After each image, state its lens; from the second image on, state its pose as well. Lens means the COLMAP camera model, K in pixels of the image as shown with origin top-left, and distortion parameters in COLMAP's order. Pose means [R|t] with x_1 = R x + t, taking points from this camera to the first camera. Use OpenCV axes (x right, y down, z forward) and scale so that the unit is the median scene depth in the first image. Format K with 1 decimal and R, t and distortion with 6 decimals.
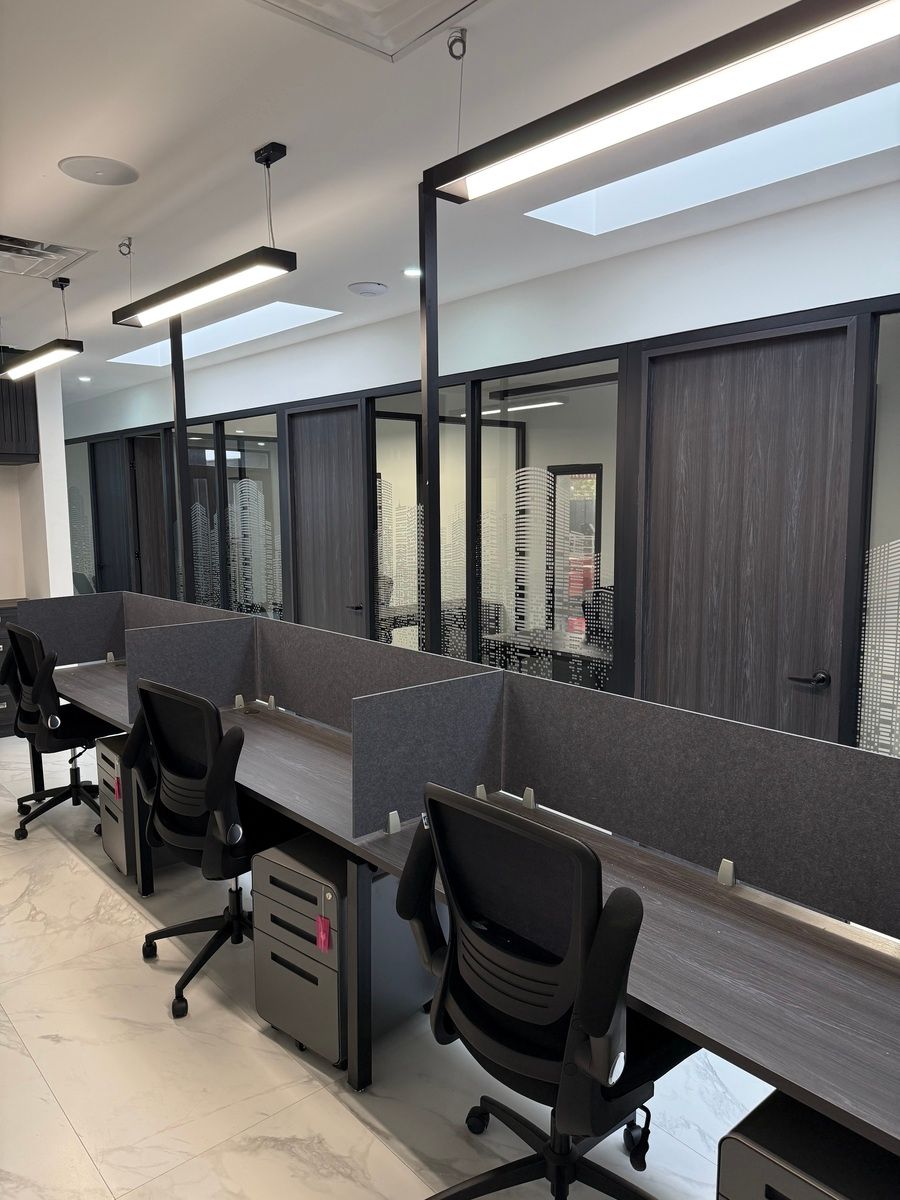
lens RADIAL K [[849.6, 0, 442.0], [0, 849.6, 605.4], [0, 0, 1]] dist [0.014120, -0.002473]
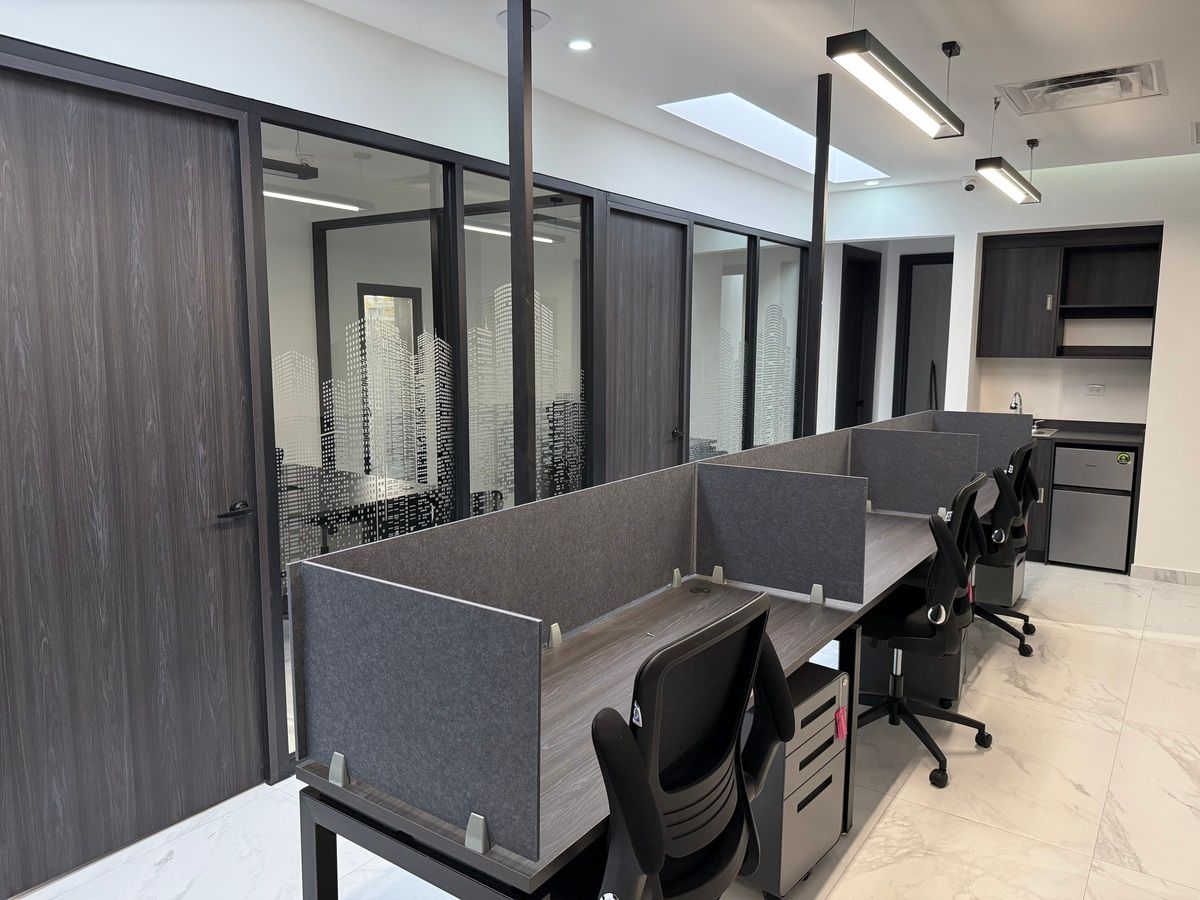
lens RADIAL K [[849.6, 0, 587.4], [0, 849.6, 446.9], [0, 0, 1]] dist [0.014120, -0.002473]
pose [[-0.240643, -0.124269, 0.962626, -1.031388], [0.101940, 0.983049, 0.152389, -0.145977], [-0.965246, 0.134801, -0.223895, 1.407140]]
